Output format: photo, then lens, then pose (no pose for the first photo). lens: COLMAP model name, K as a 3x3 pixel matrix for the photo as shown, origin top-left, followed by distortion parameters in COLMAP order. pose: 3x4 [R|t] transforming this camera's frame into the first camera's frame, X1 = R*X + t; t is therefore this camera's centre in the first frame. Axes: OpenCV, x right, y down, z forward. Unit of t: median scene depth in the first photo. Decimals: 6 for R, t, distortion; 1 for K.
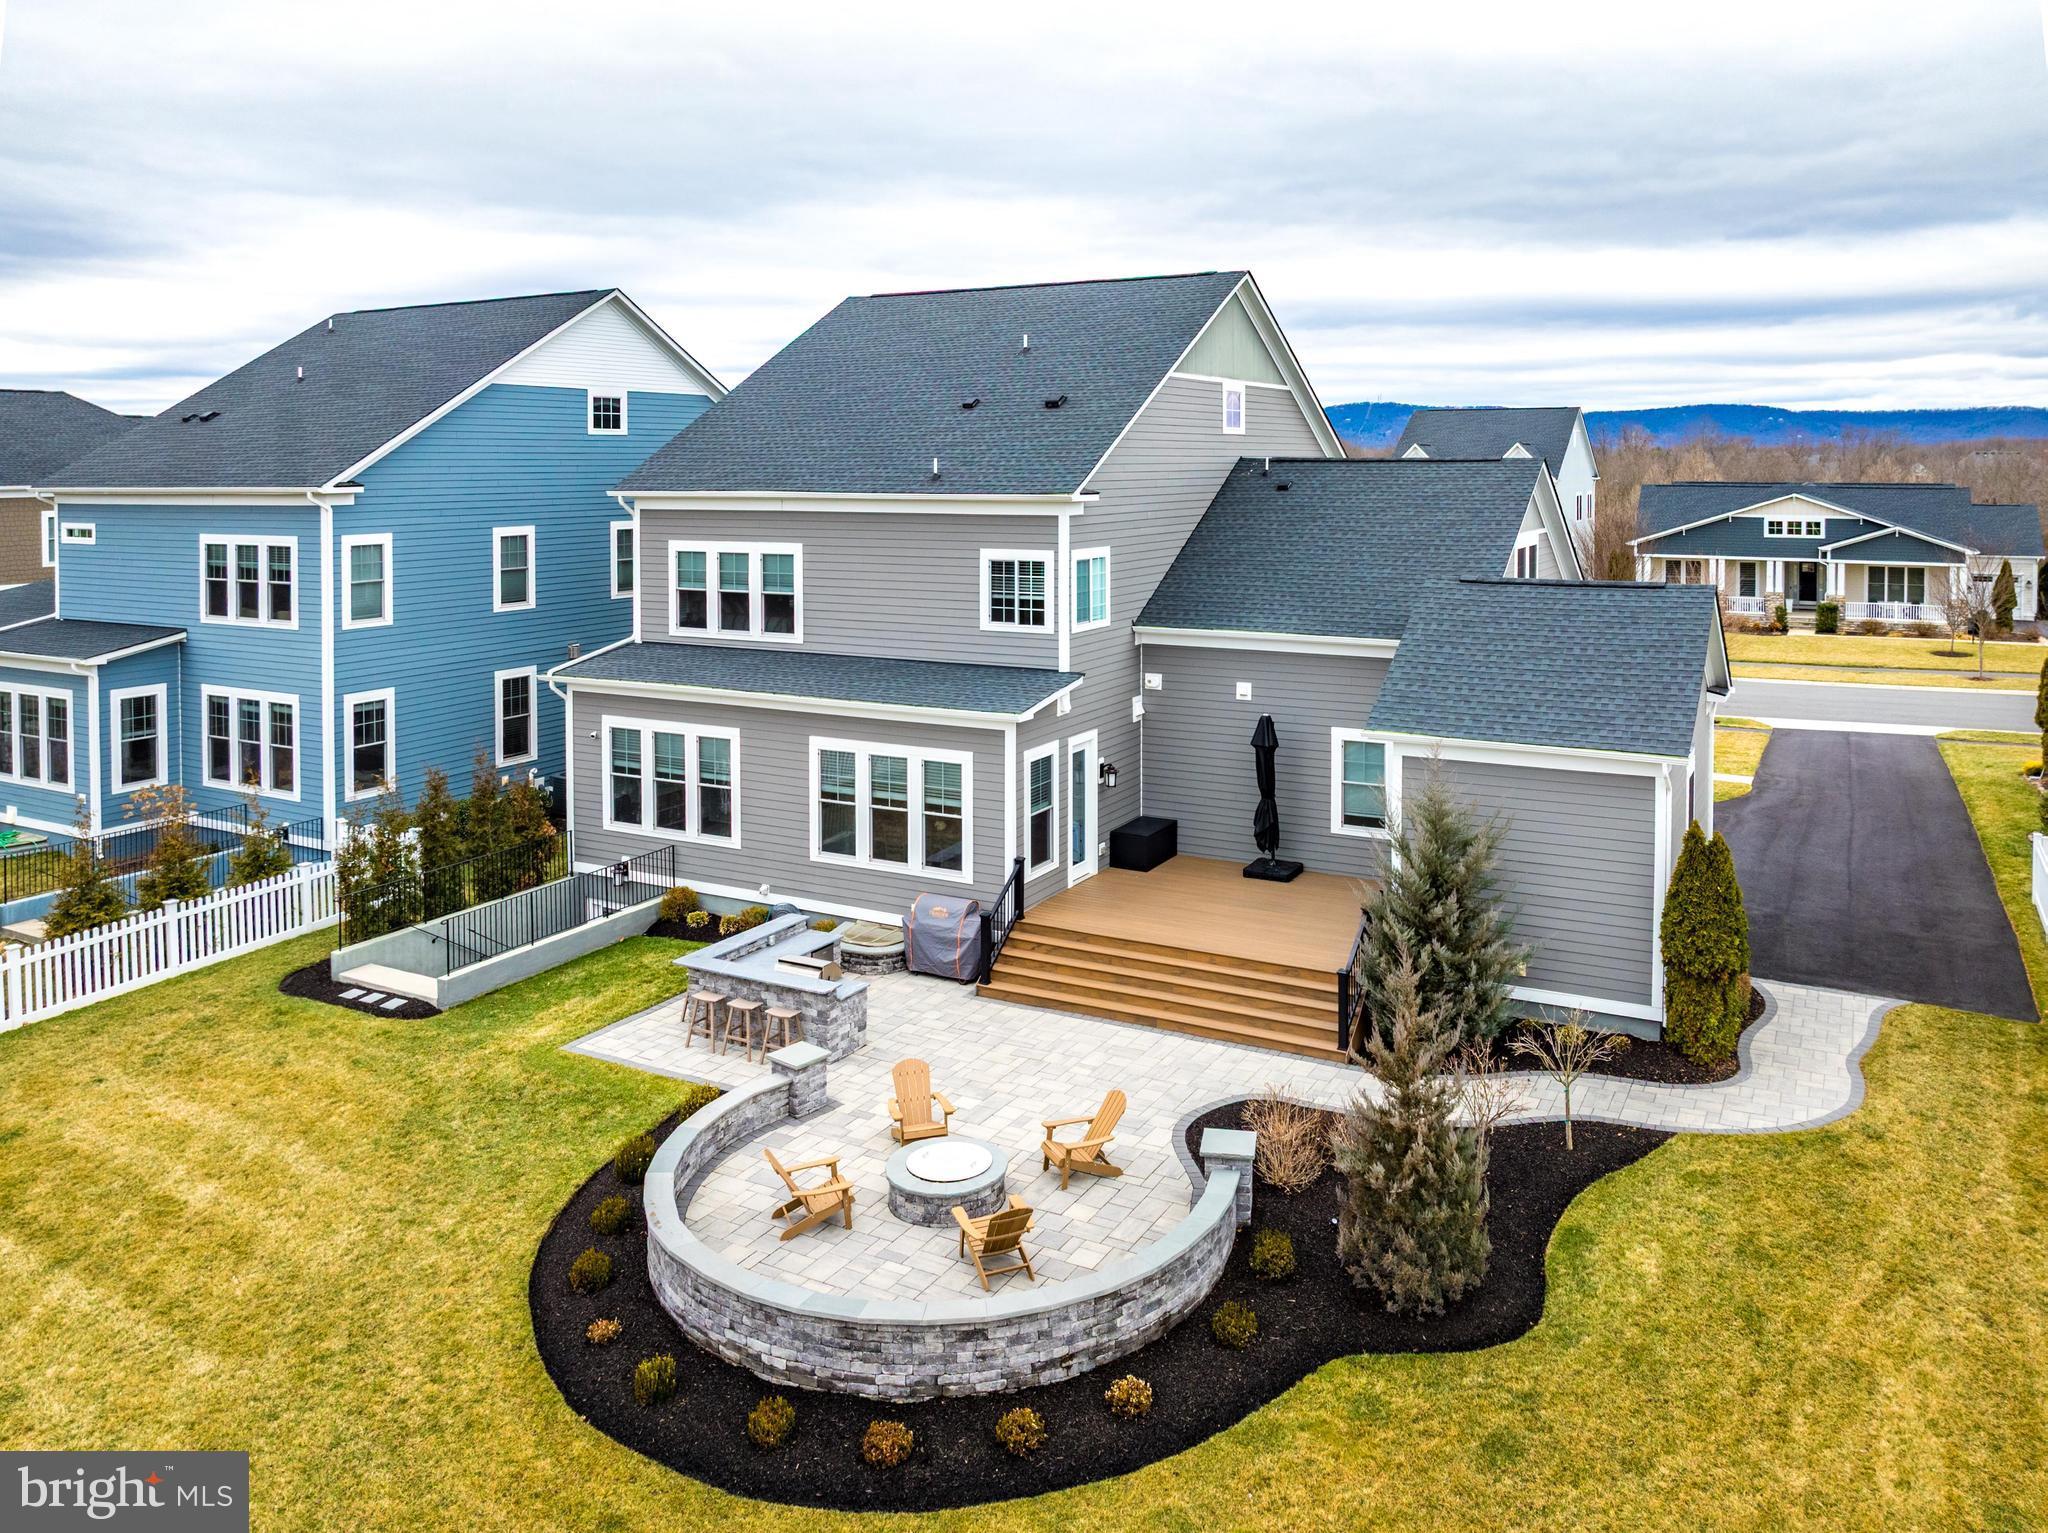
lens RADIAL K [[1505.5, 0, 1098.0], [0, 1505.5, 521.8], [0, 0, 1]] dist [-0.031892, -0.001242]
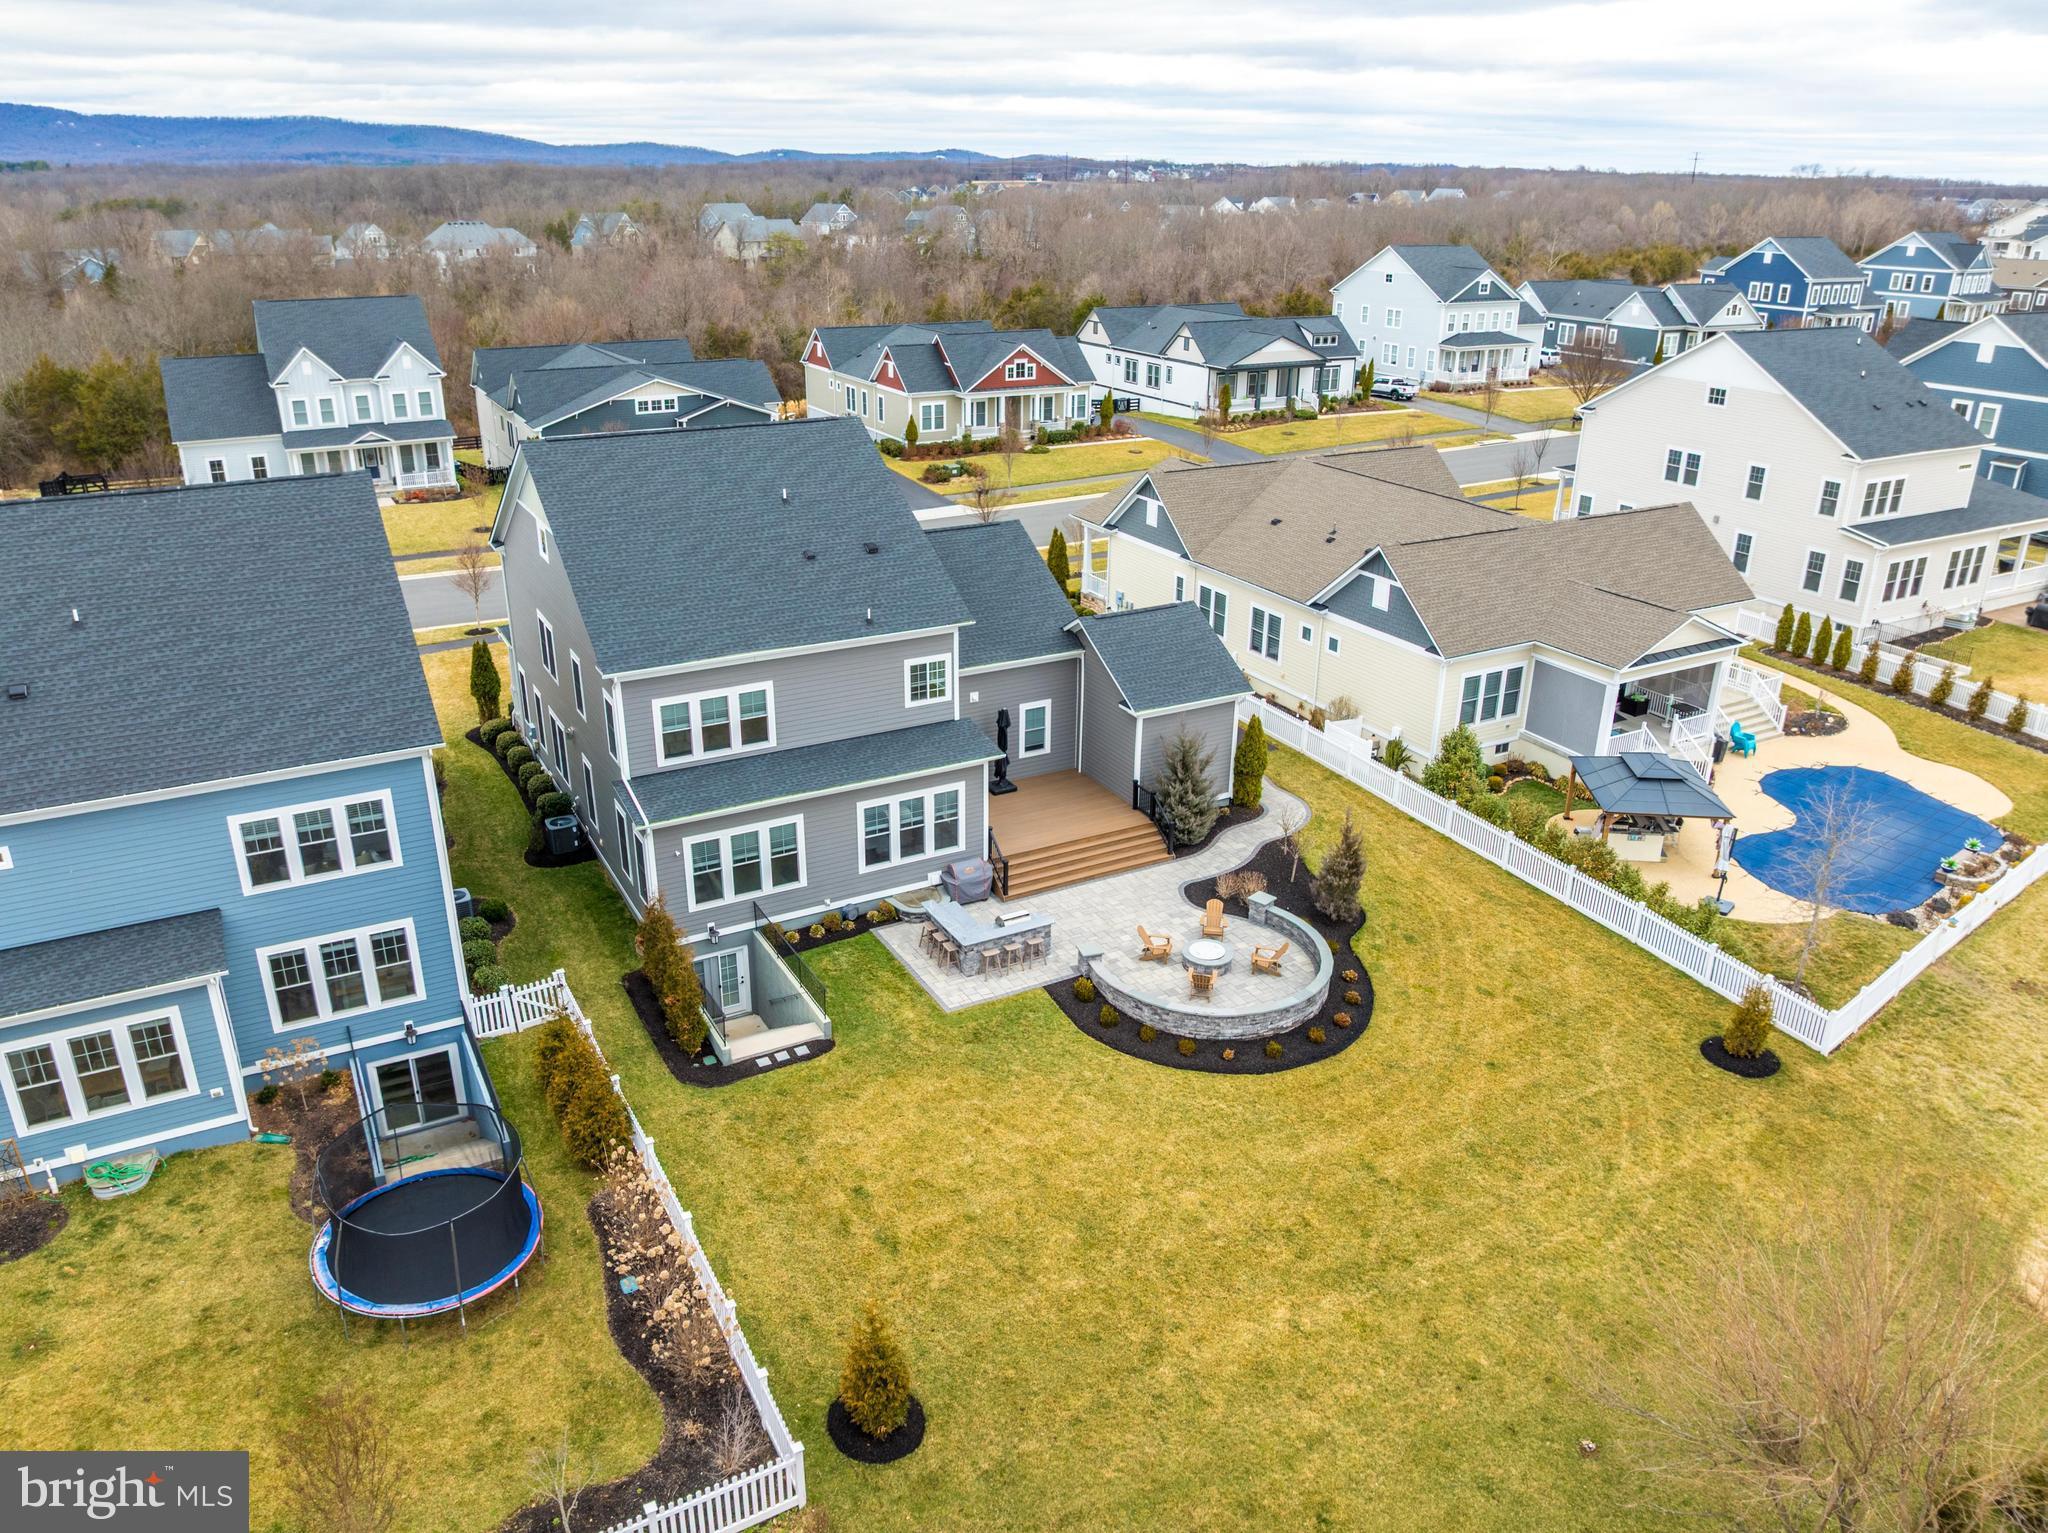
lens RADIAL K [[1445.9, 0, 1024.0], [0, 1445.9, 766.5], [0, 0, 1]] dist [-0.034865, -0.006490]
pose [[0.555928, -0.308792, 0.771746, -1.136909], [0.020222, 0.933187, 0.358821, -0.394291], [-0.830985, -0.183873, 0.525029, 0.053760]]
